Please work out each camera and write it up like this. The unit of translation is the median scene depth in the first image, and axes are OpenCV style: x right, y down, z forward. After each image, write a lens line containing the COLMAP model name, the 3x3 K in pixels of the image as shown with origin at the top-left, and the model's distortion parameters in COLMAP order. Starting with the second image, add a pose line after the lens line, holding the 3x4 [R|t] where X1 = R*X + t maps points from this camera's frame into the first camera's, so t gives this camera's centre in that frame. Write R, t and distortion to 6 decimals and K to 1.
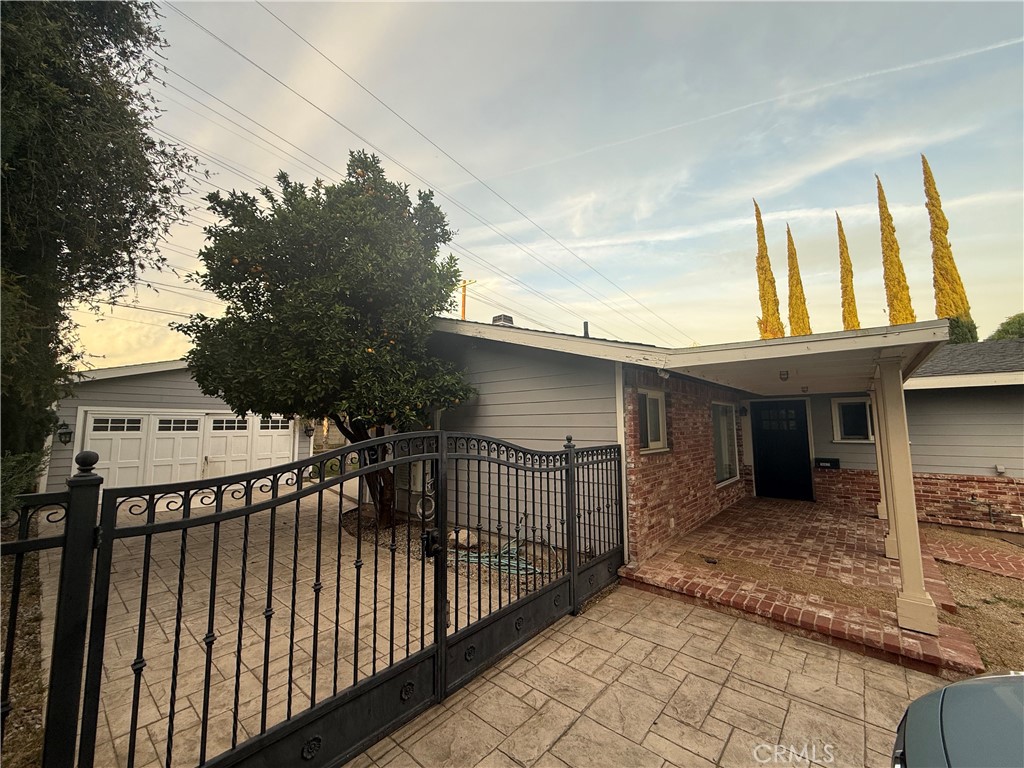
lens RADIAL K [[407.7, 0, 510.5], [0, 407.7, 384.5], [0, 0, 1]] dist [-0.001323, -0.000234]
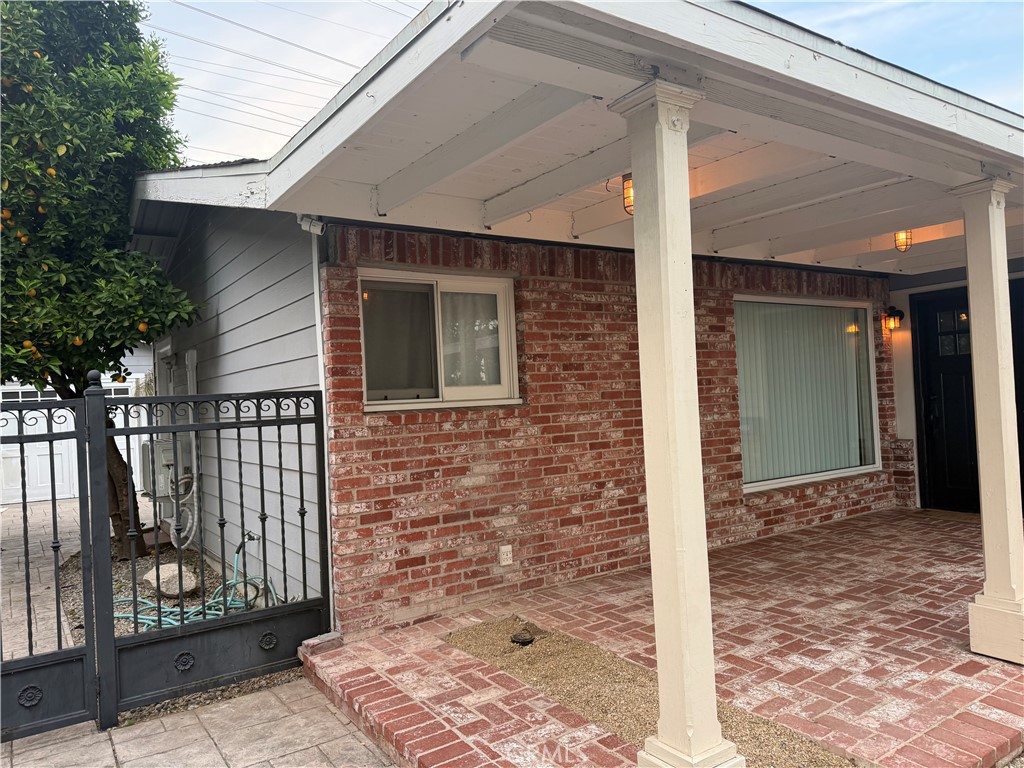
lens RADIAL K [[721.3, 0, 511.5], [0, 721.3, 388.6], [0, 0, 1]] dist [0.106190, -0.150227]
pose [[0.964687, -0.044868, -0.259549, 0.697304], [0.068729, 0.994126, 0.083599, 0.088143], [0.254273, -0.098485, 0.962105, 0.241896]]
